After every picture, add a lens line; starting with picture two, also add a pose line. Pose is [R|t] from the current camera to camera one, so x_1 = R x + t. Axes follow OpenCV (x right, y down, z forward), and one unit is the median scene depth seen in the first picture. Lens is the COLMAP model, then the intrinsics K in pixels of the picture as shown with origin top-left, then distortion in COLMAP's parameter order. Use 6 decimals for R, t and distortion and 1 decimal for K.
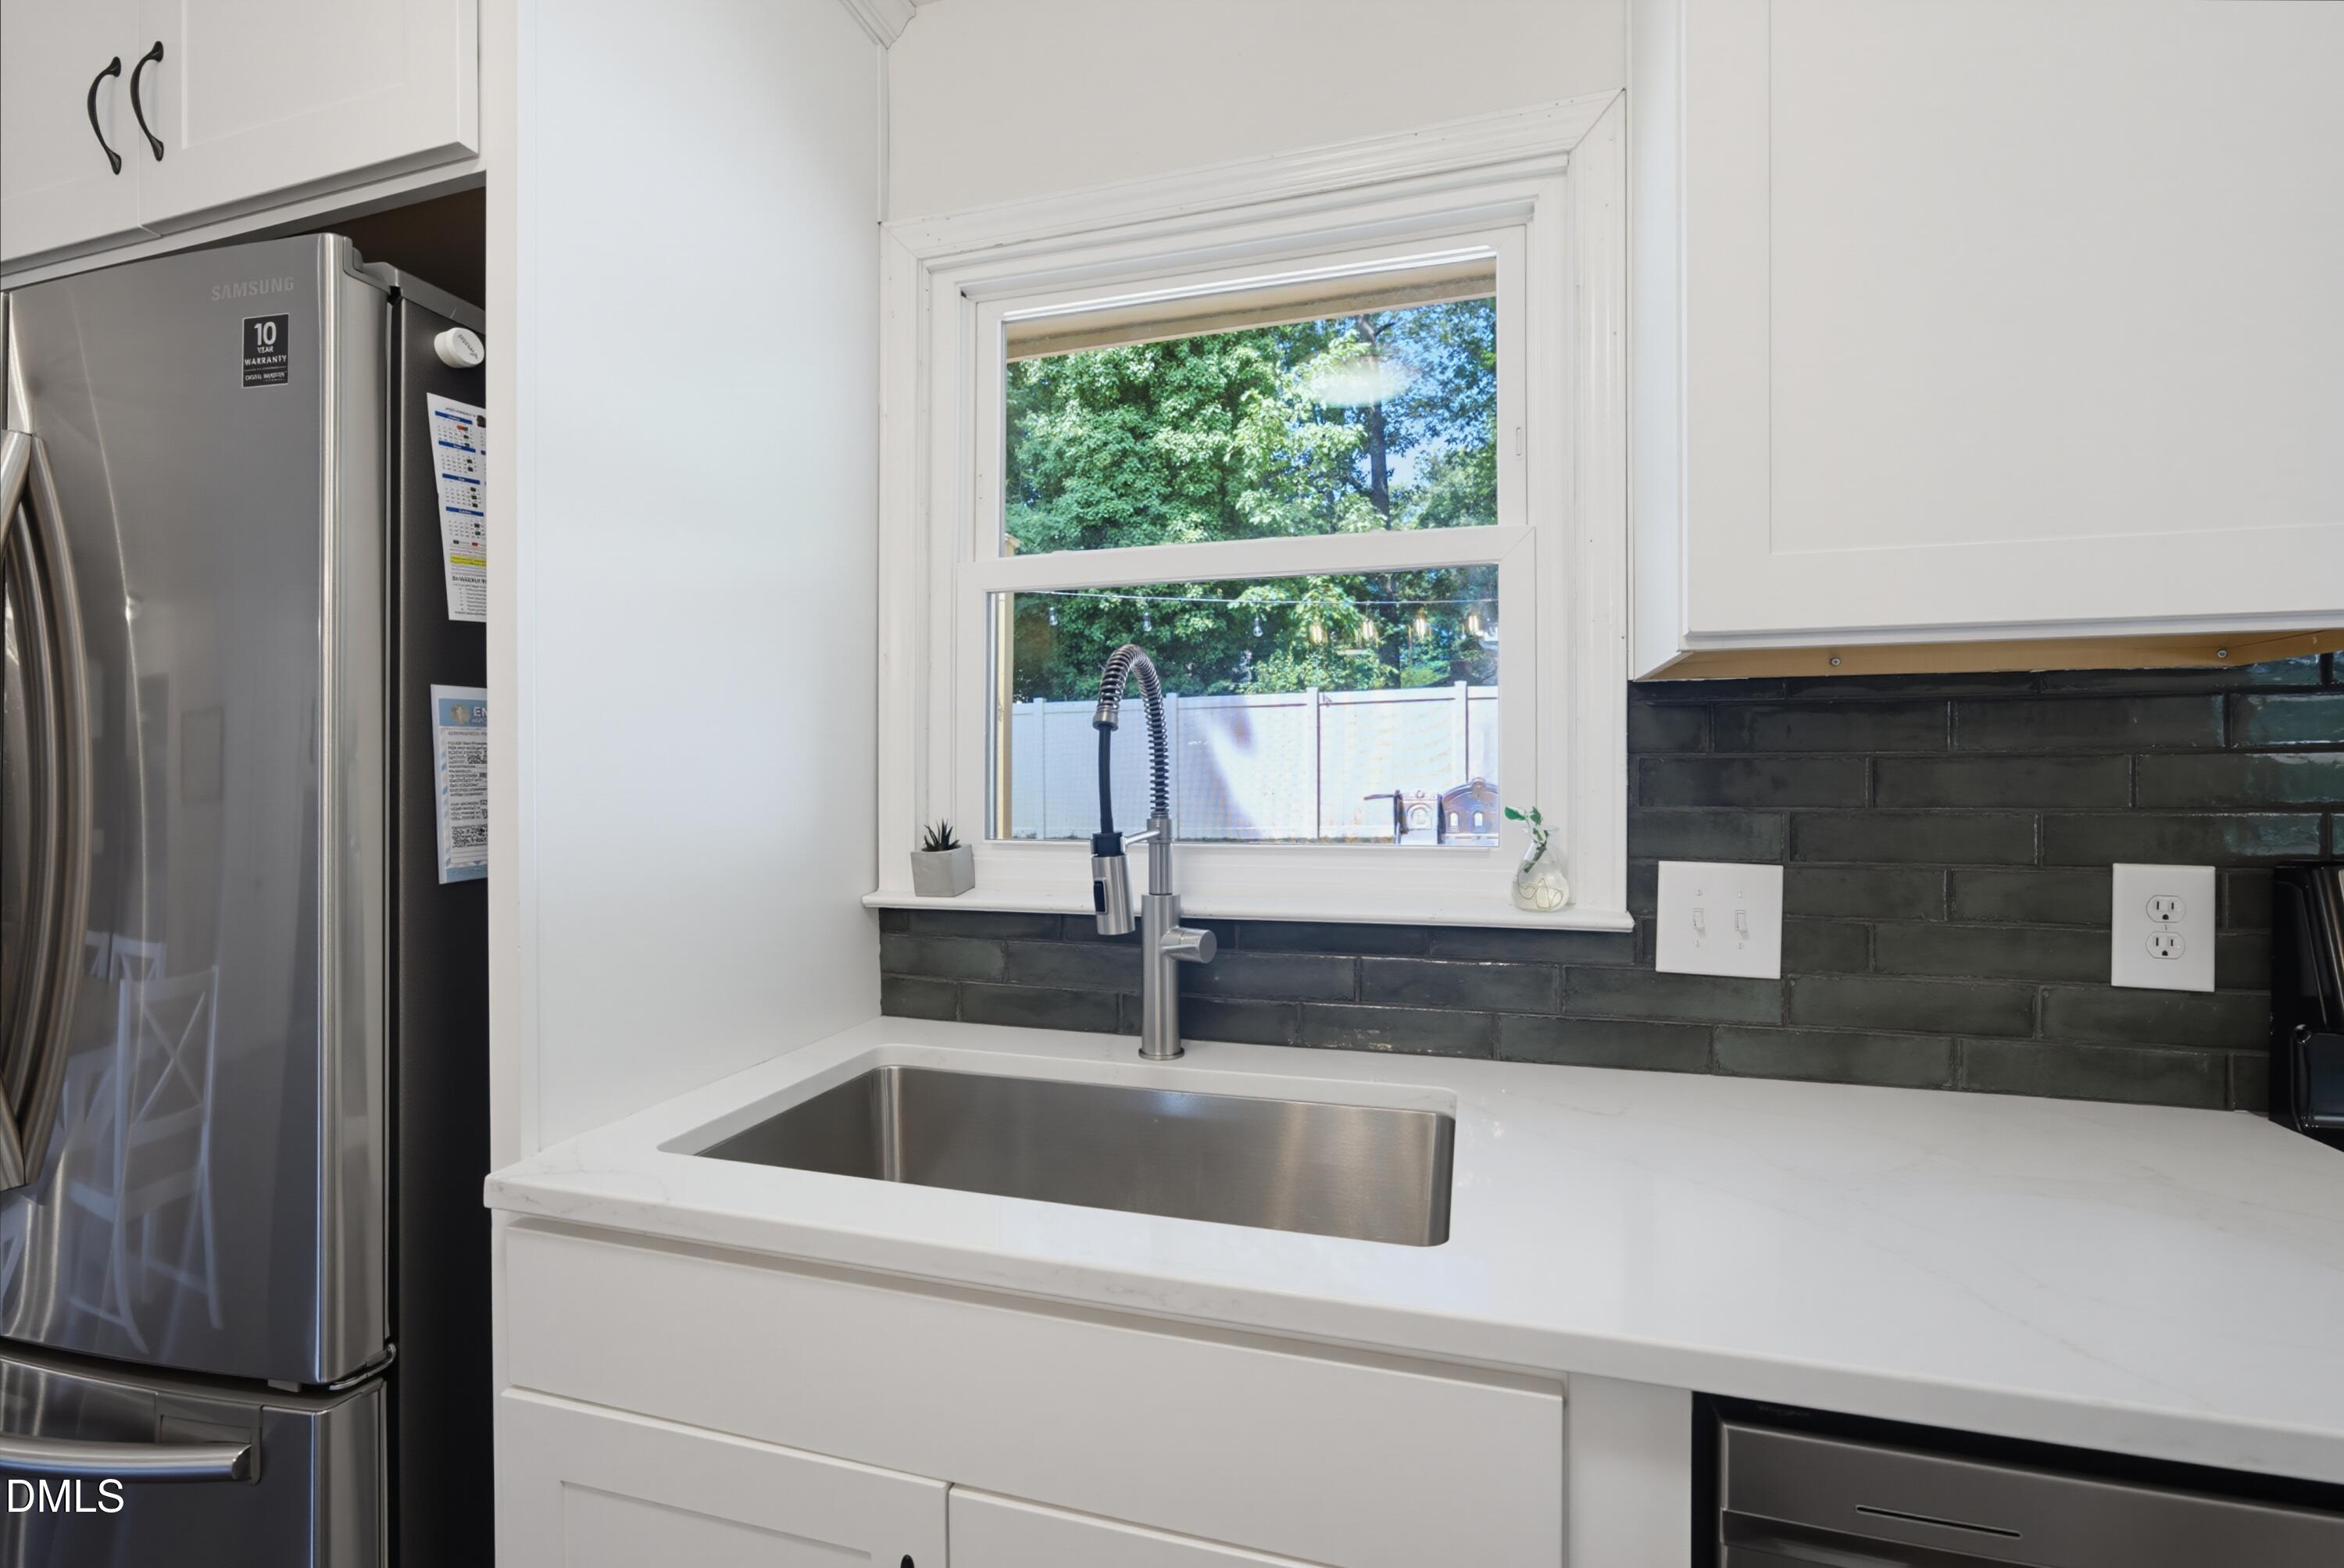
lens RADIAL K [[1015.6, 0, 1180.3], [0, 1015.6, 779.2], [0, 0, 1]] dist [-0.004967, 0.000896]
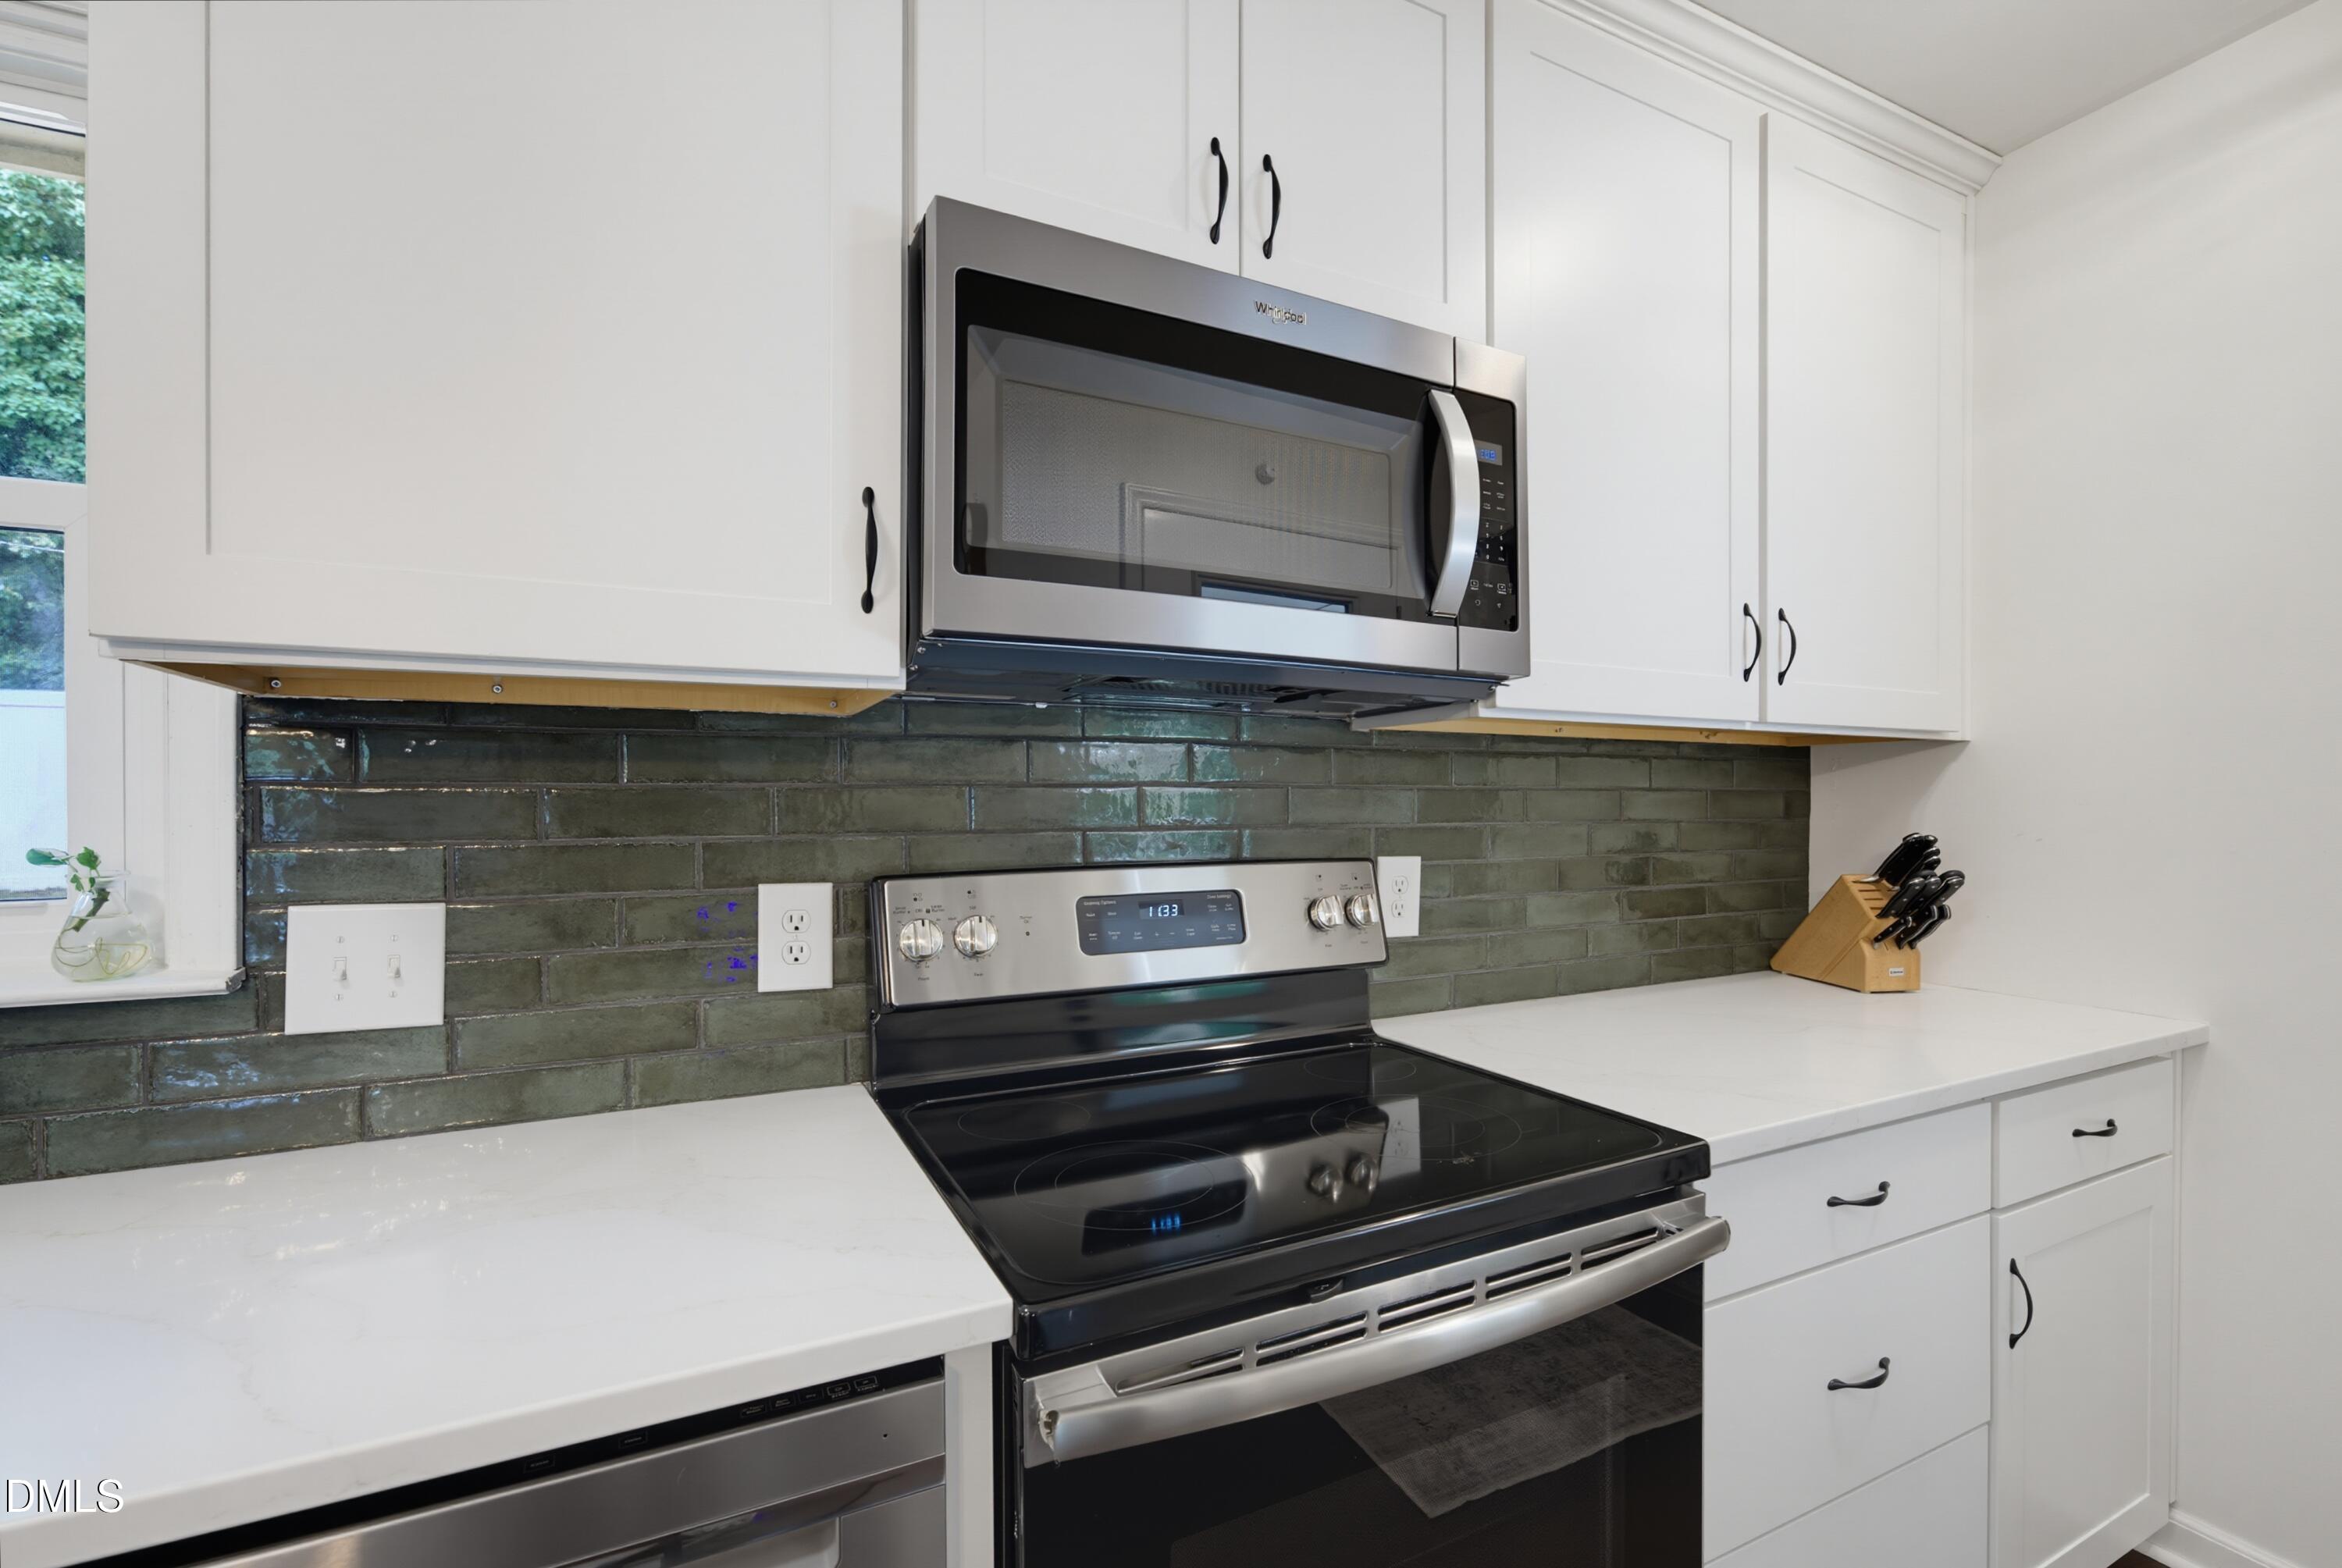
lens RADIAL K [[1014.6, 0, 1180.3], [0, 1014.6, 800.5], [0, 0, 1]] dist [-0.004967, 0.000896]
pose [[0.736242, 0.004321, 0.676704, 0.458055], [-0.001374, 0.999987, -0.004890, -0.005675], [-0.676716, 0.002670, 0.736239, -0.146496]]
